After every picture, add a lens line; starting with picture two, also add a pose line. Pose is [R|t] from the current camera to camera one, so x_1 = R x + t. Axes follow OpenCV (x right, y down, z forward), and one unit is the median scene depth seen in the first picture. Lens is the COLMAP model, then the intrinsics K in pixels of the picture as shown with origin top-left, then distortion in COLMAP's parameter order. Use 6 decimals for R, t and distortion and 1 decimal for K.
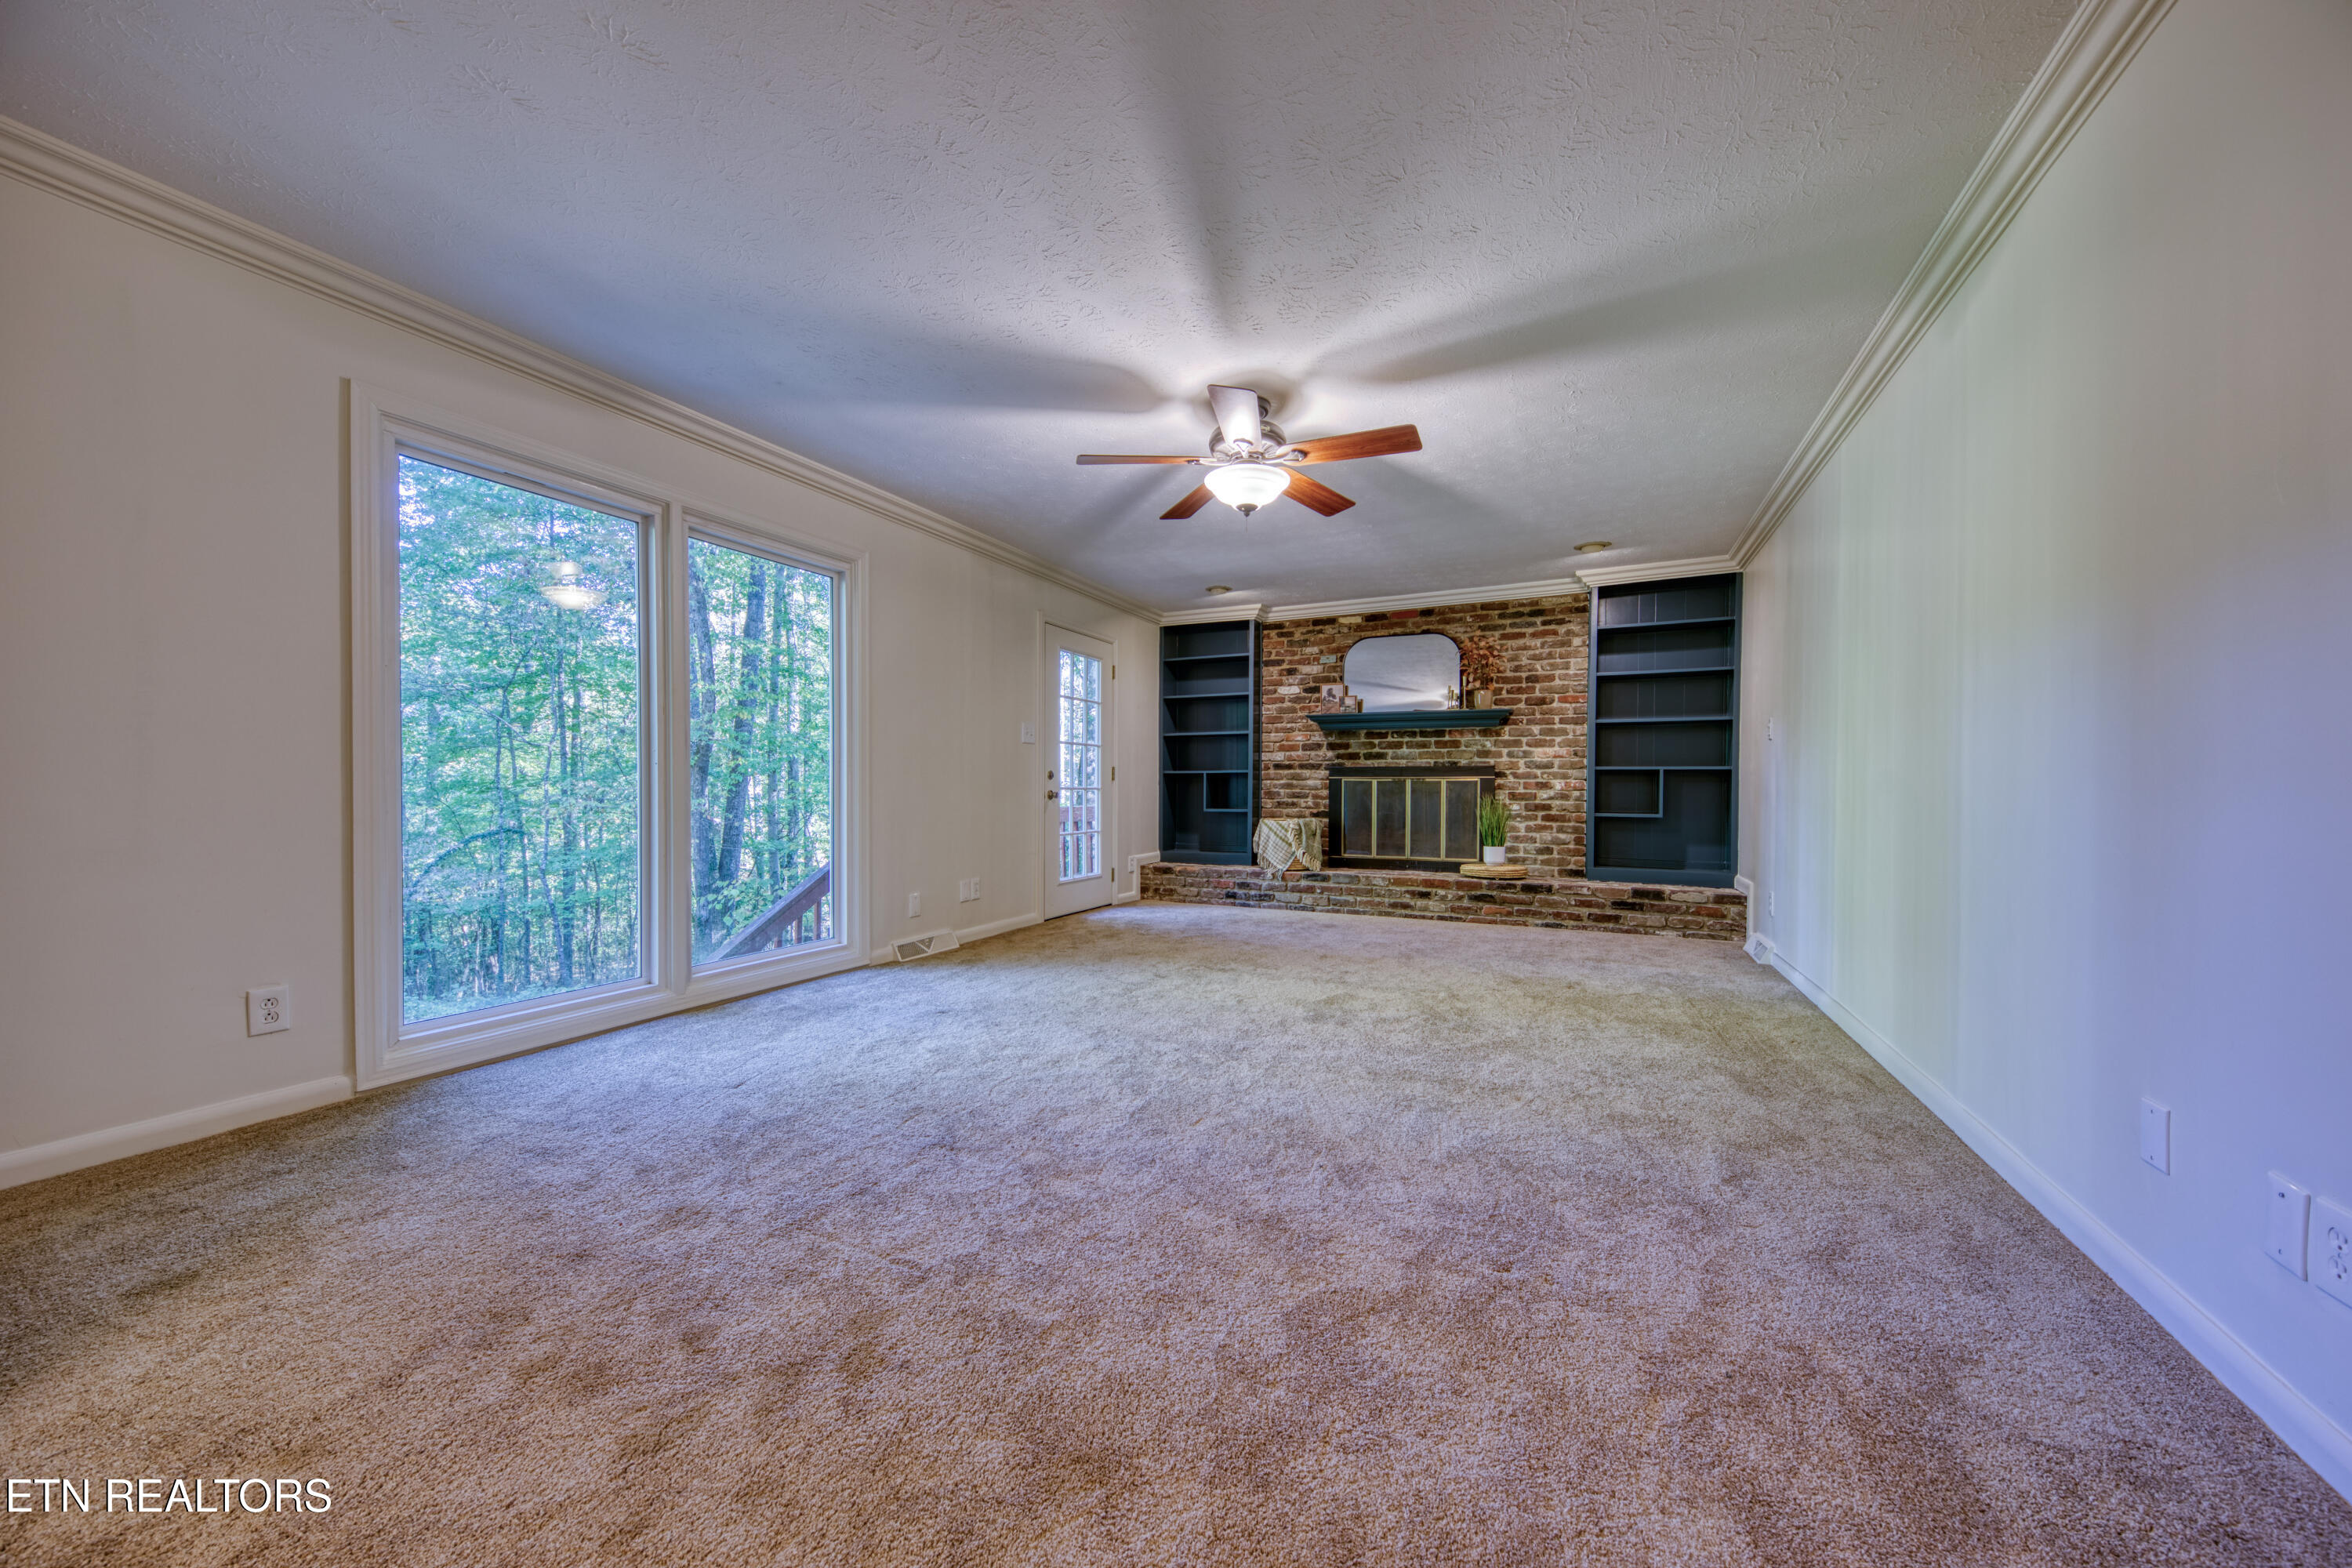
lens RADIAL K [[834.0, 0, 1179.9], [0, 834.0, 776.6], [0, 0, 1]] dist [-0.000732, -0.000038]
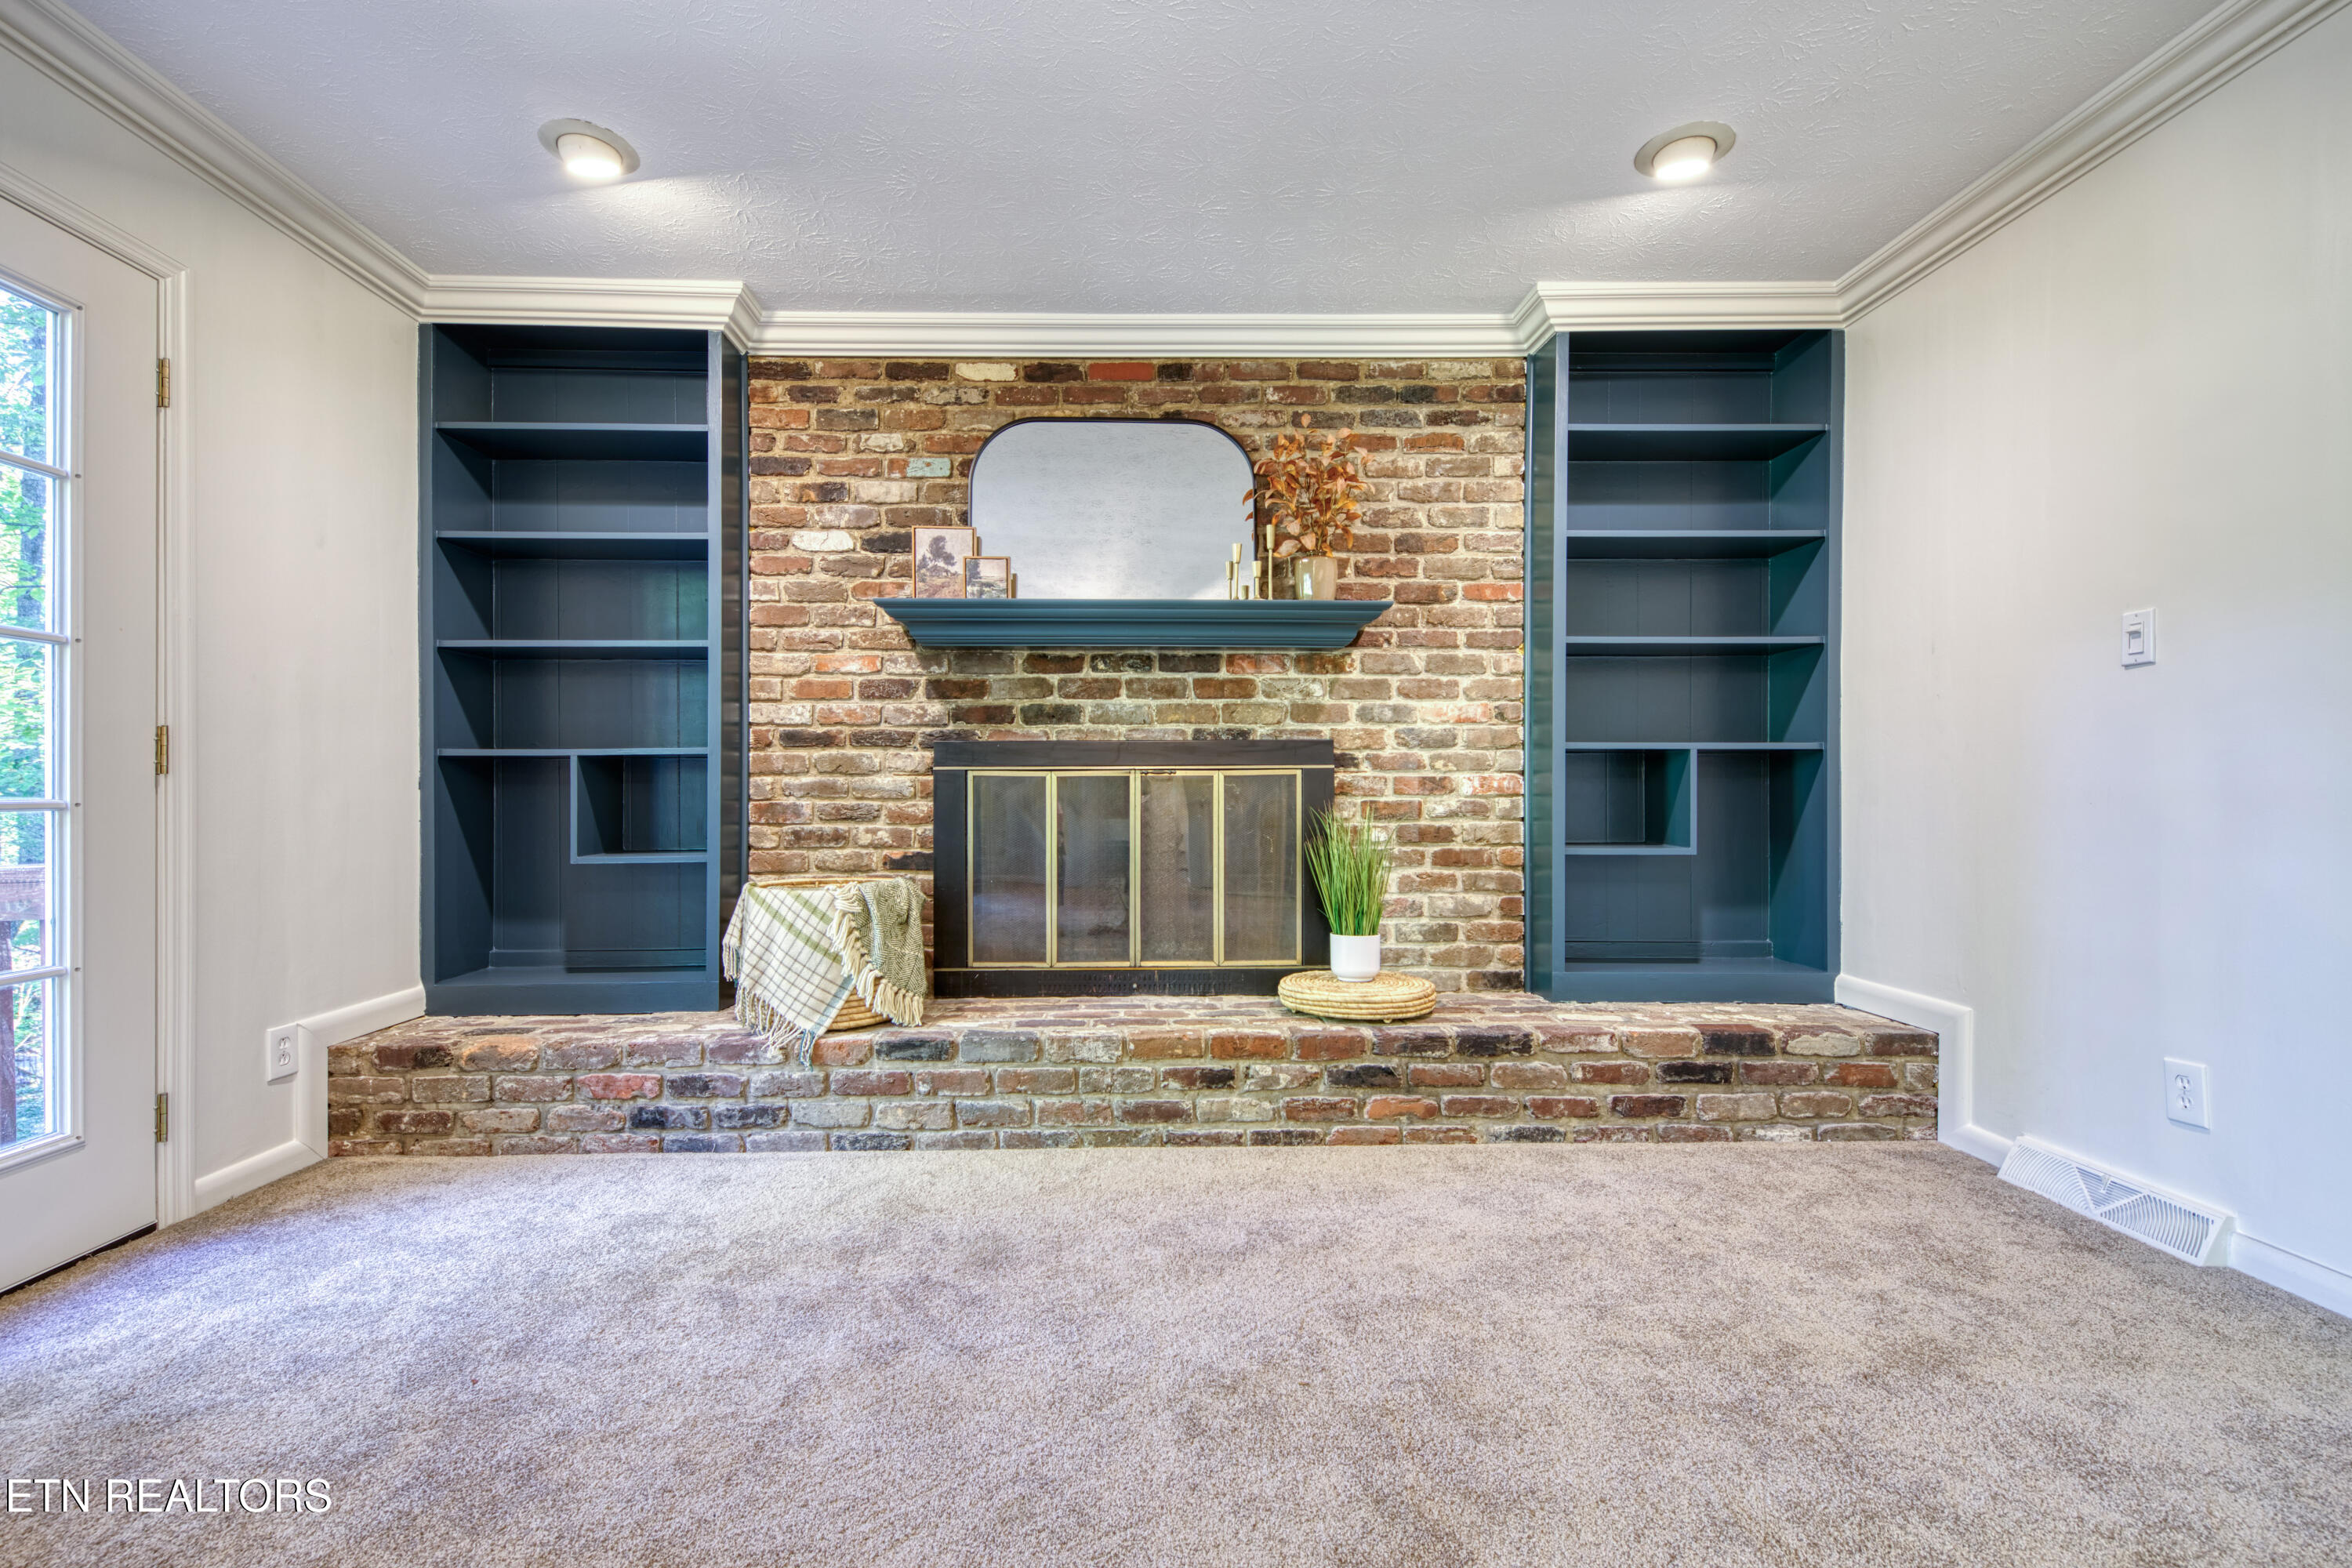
lens RADIAL K [[1020.2, 0, 1177.9], [0, 1020.2, 789.4], [0, 0, 1]] dist [0.007244, 0.000022]
pose [[0.881420, -0.005597, 0.472301, 0.056956], [0.000235, 0.999935, 0.011411, 0.006101], [-0.472334, -0.009947, 0.881363, 0.558918]]
